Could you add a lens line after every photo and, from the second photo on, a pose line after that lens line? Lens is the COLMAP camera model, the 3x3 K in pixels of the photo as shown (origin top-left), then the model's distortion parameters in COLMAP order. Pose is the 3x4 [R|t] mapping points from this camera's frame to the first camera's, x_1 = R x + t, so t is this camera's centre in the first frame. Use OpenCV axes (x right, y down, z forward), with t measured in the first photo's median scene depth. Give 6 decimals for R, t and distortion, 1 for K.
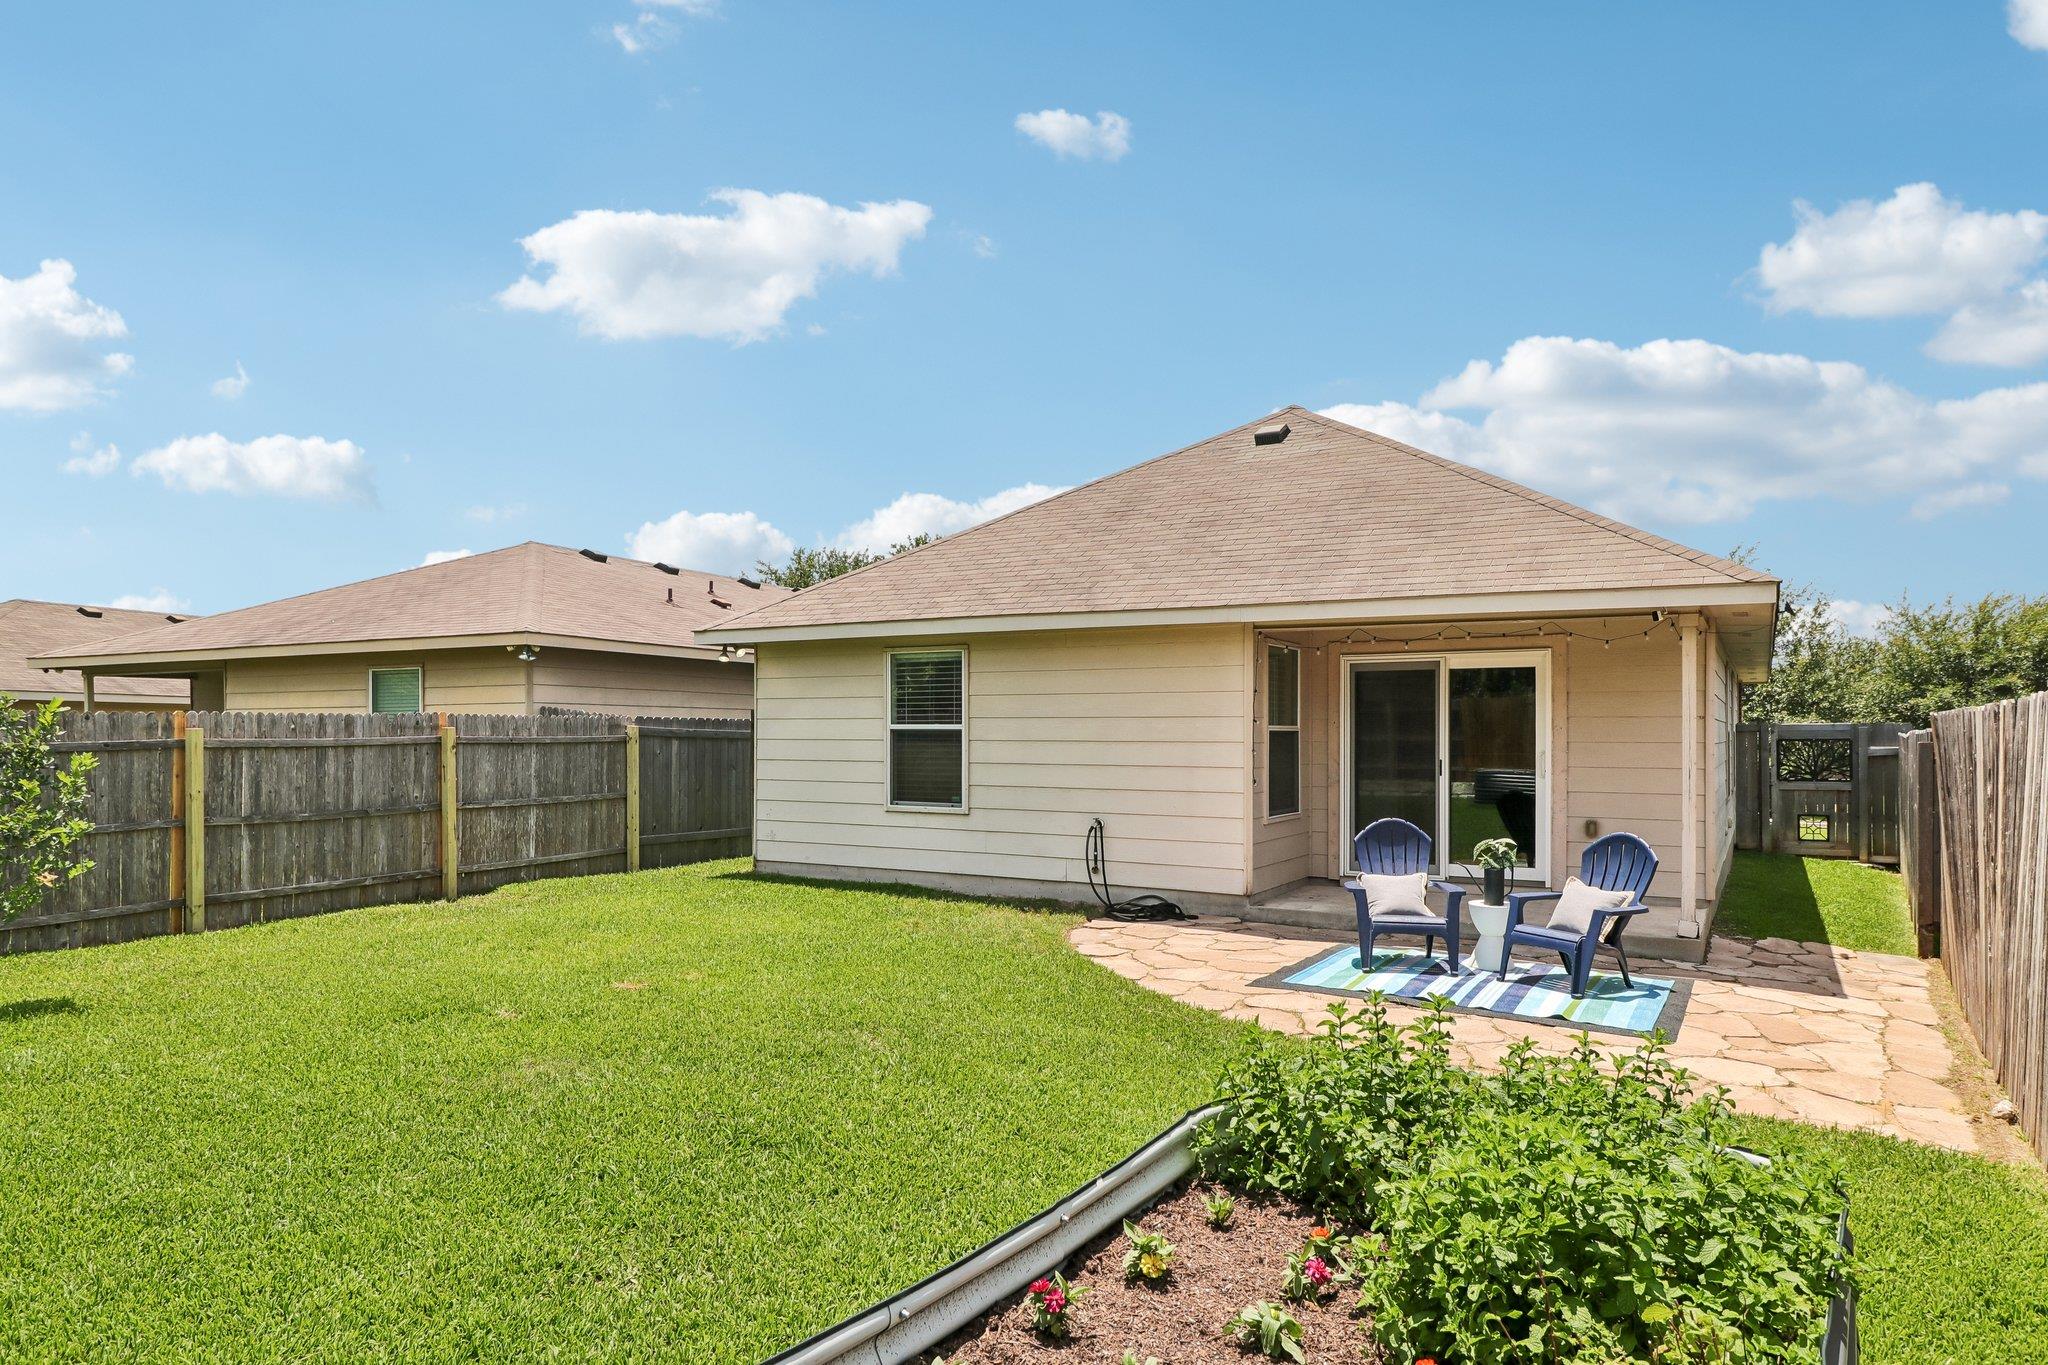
lens RADIAL K [[1265.0, 0, 1021.5], [0, 1265.0, 739.8], [0, 0, 1]] dist [0.004897, 0.001295]
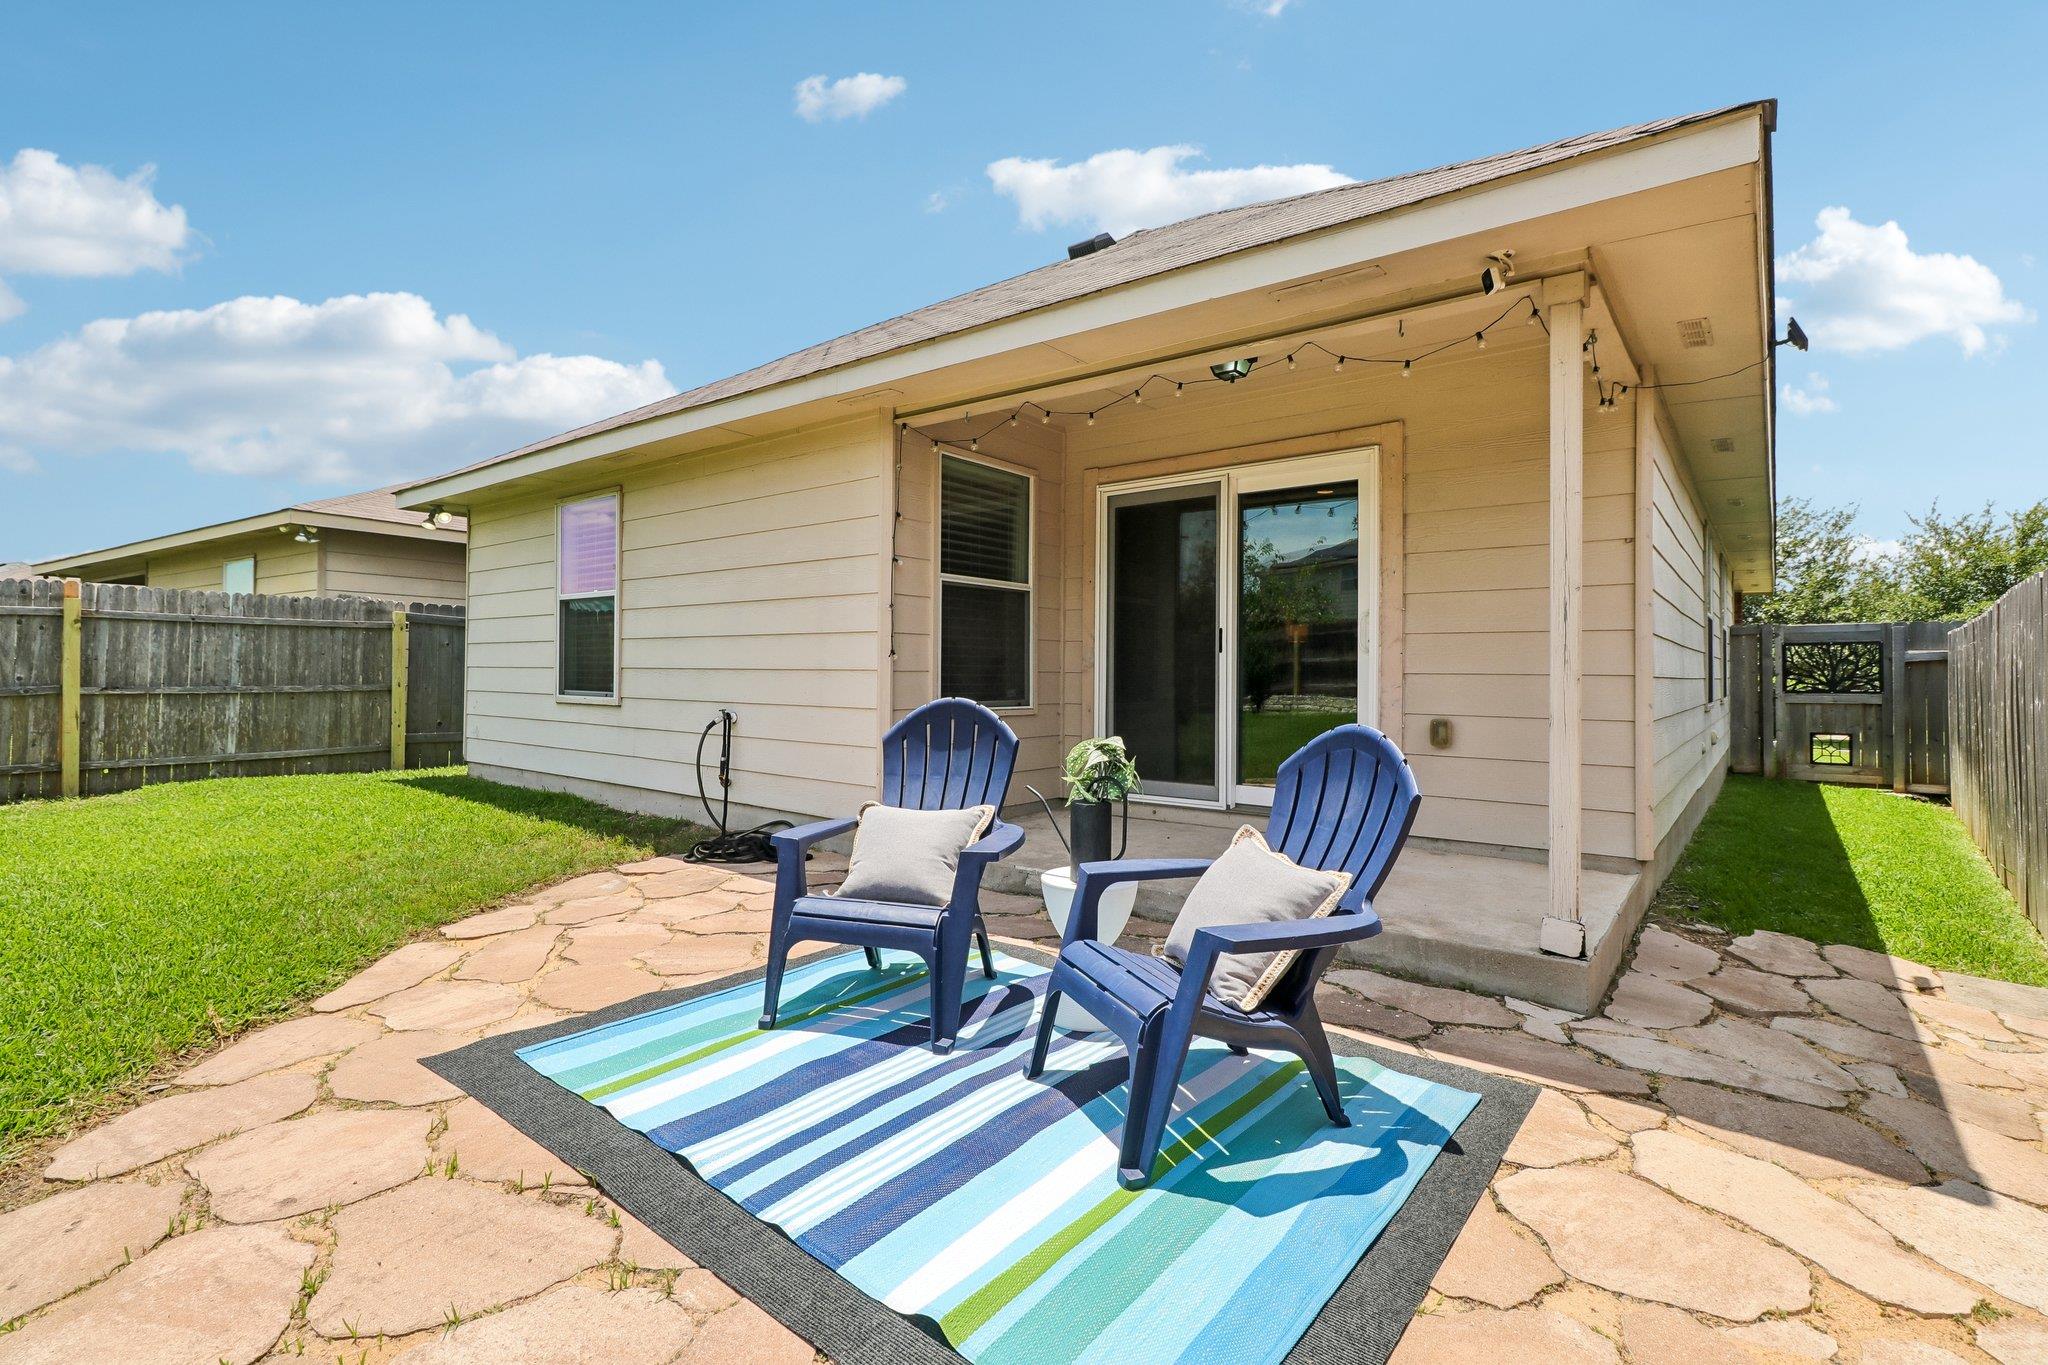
lens RADIAL K [[947.8, 0, 1025.6], [0, 947.8, 666.5], [0, 0, 1]] dist [0.003101, 0.000014]
pose [[0.990322, 0.005424, -0.138682, 0.271478], [-0.007157, 0.999902, -0.012004, 0.038702], [0.138603, 0.012881, 0.990264, 0.446961]]
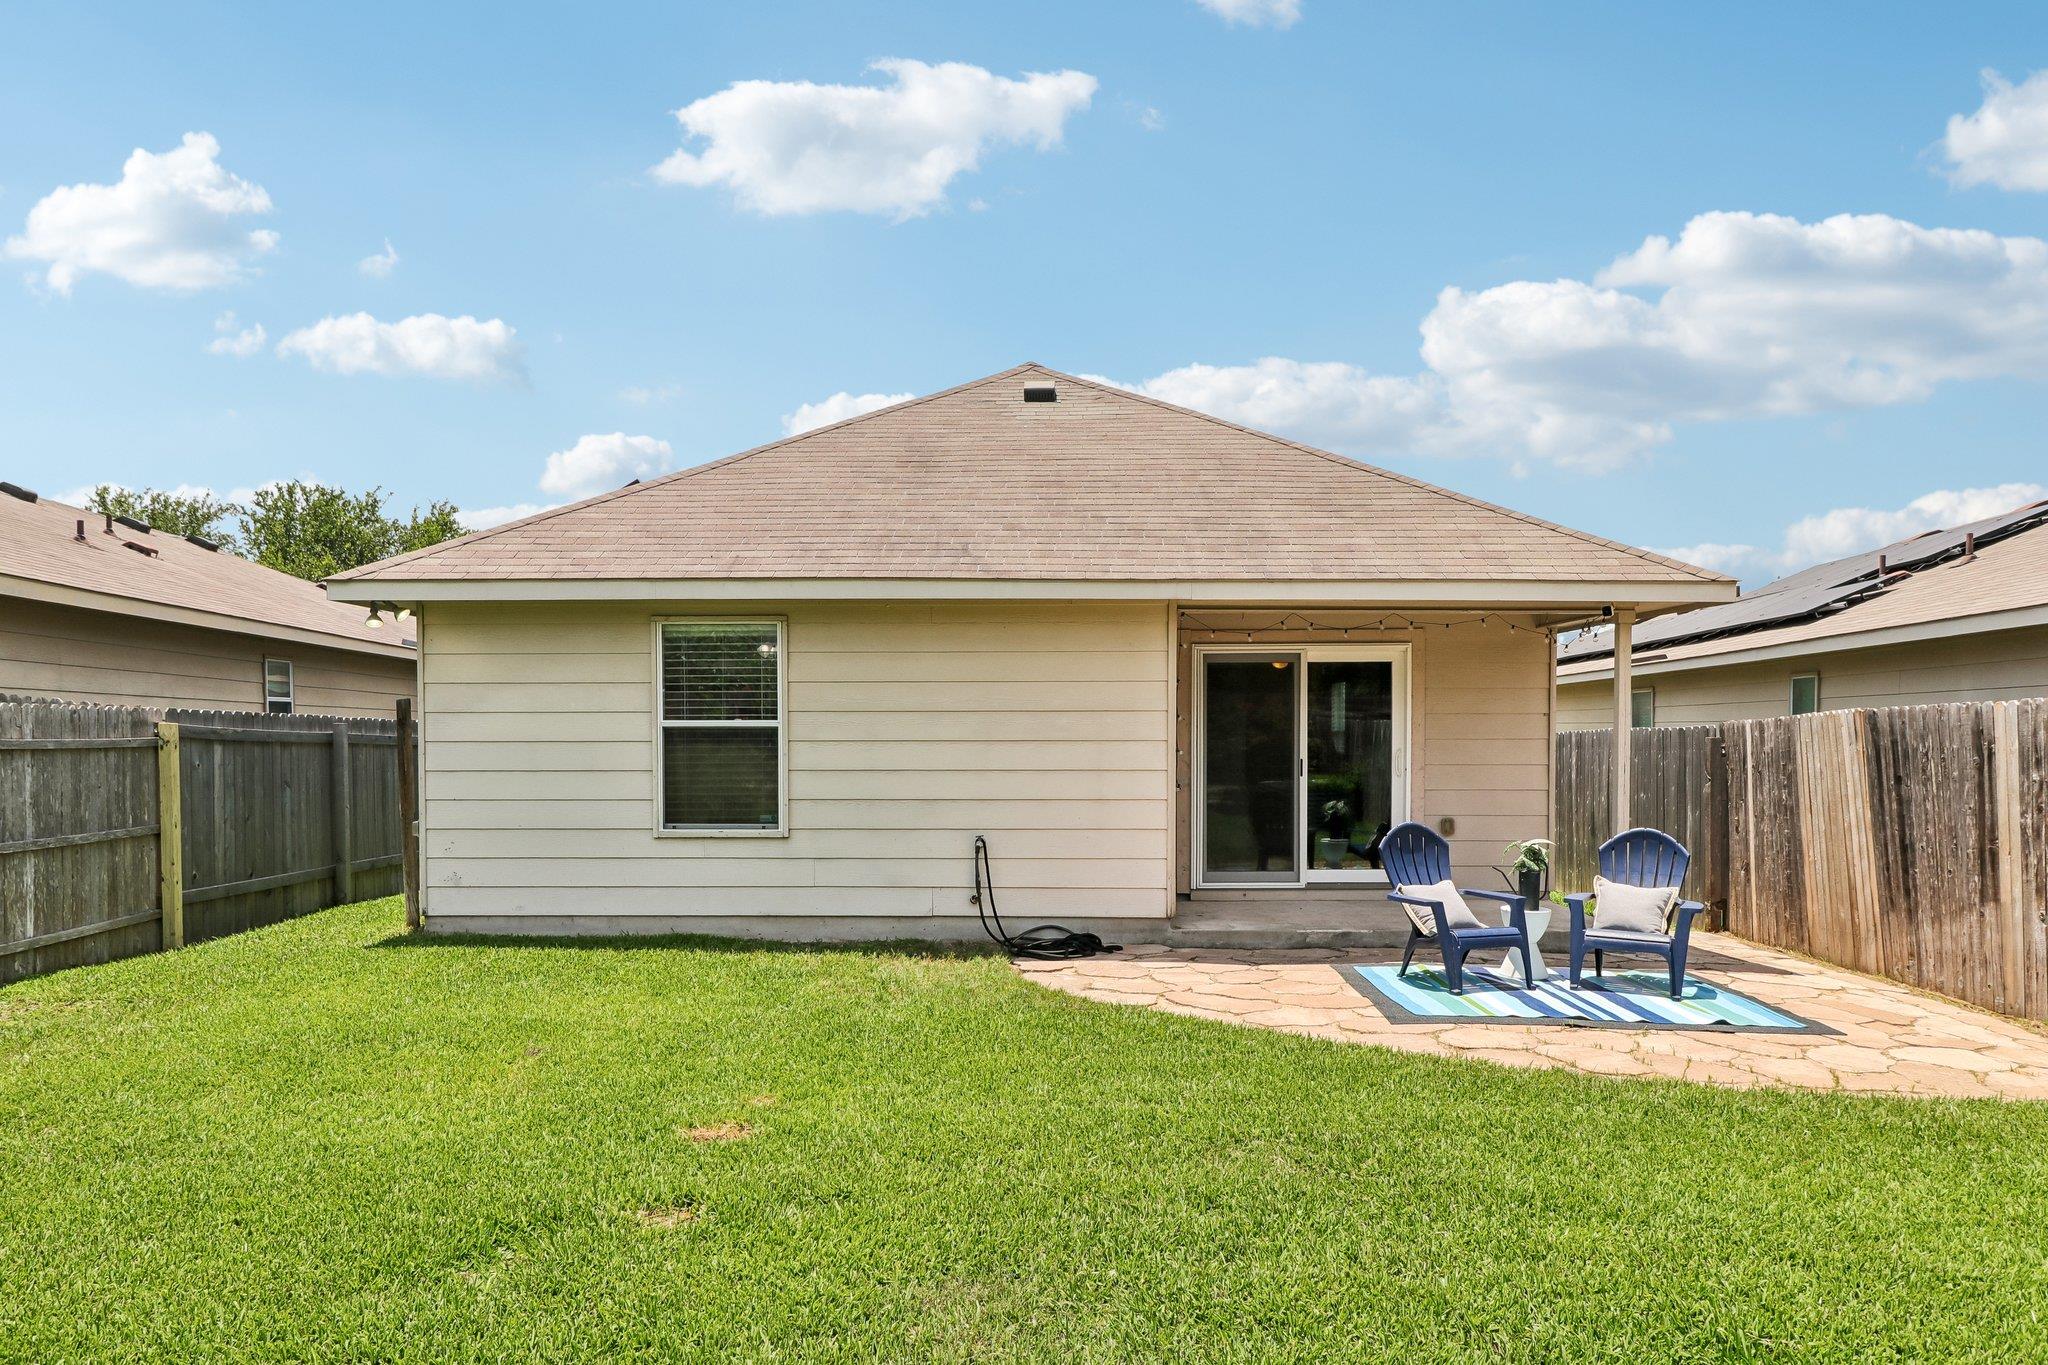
lens RADIAL K [[1334.8, 0, 1023.1], [0, 1334.8, 777.3], [0, 0, 1]] dist [0.002467, 0.000949]
pose [[0.872468, -0.017640, 0.488353, -0.300769], [0.006432, 0.999676, 0.024618, 0.003298], [-0.488629, -0.018337, 0.872299, 0.216918]]
